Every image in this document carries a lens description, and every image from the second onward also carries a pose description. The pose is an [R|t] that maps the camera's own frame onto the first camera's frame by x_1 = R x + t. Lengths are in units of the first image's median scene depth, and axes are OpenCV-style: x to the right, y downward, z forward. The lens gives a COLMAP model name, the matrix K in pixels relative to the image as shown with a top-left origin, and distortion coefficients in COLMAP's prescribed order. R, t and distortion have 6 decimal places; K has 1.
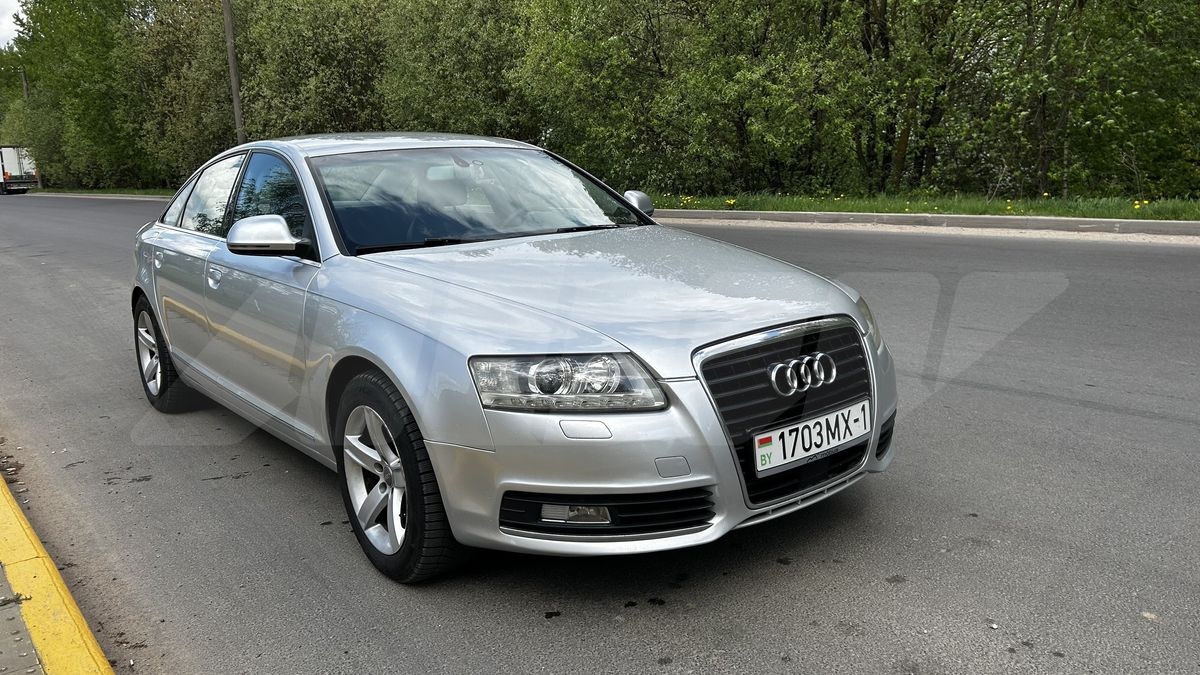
lens RADIAL K [[897.9, 0, 600.0], [0, 897.9, 337.5], [0, 0, 1]] dist [0.034352, -0.039316]
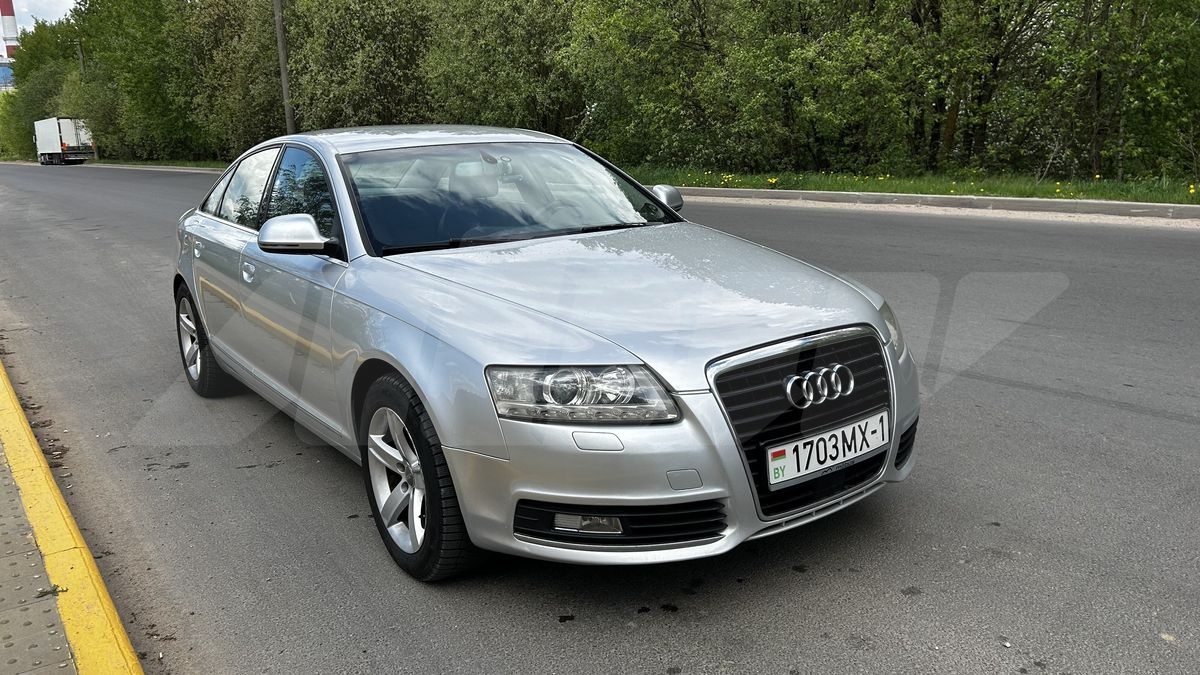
lens RADIAL K [[896.0, 0, 600.0], [0, 896.0, 337.5], [0, 0, 1]] dist [0.038018, -0.043090]
pose [[0.998893, 0.012758, -0.045281, 0.023471], [-0.011496, 0.999541, 0.028021, -0.033165], [0.045618, -0.027469, 0.998581, -0.002924]]
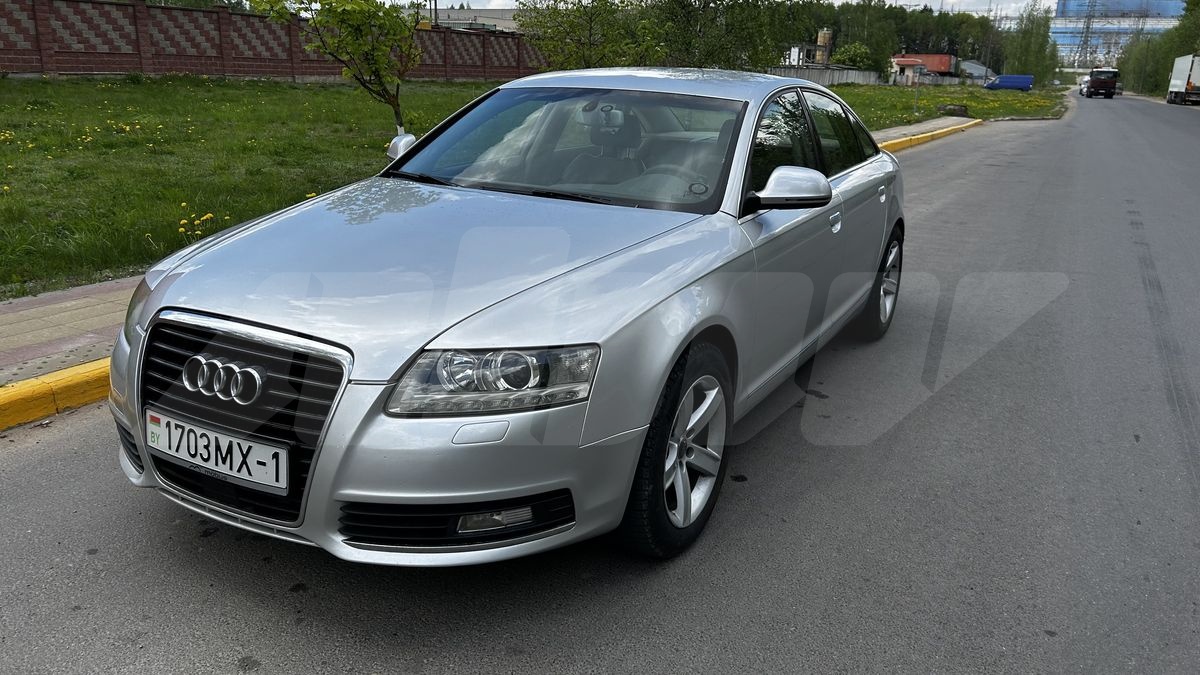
lens RADIAL K [[897.9, 0, 600.0], [0, 897.9, 337.5], [0, 0, 1]] dist [0.034352, -0.039316]
pose [[0.401255, 0.315314, -0.859984, 0.973564], [-0.234358, 0.942971, 0.236393, -0.255038], [0.885478, 0.106691, 0.452268, 0.802071]]
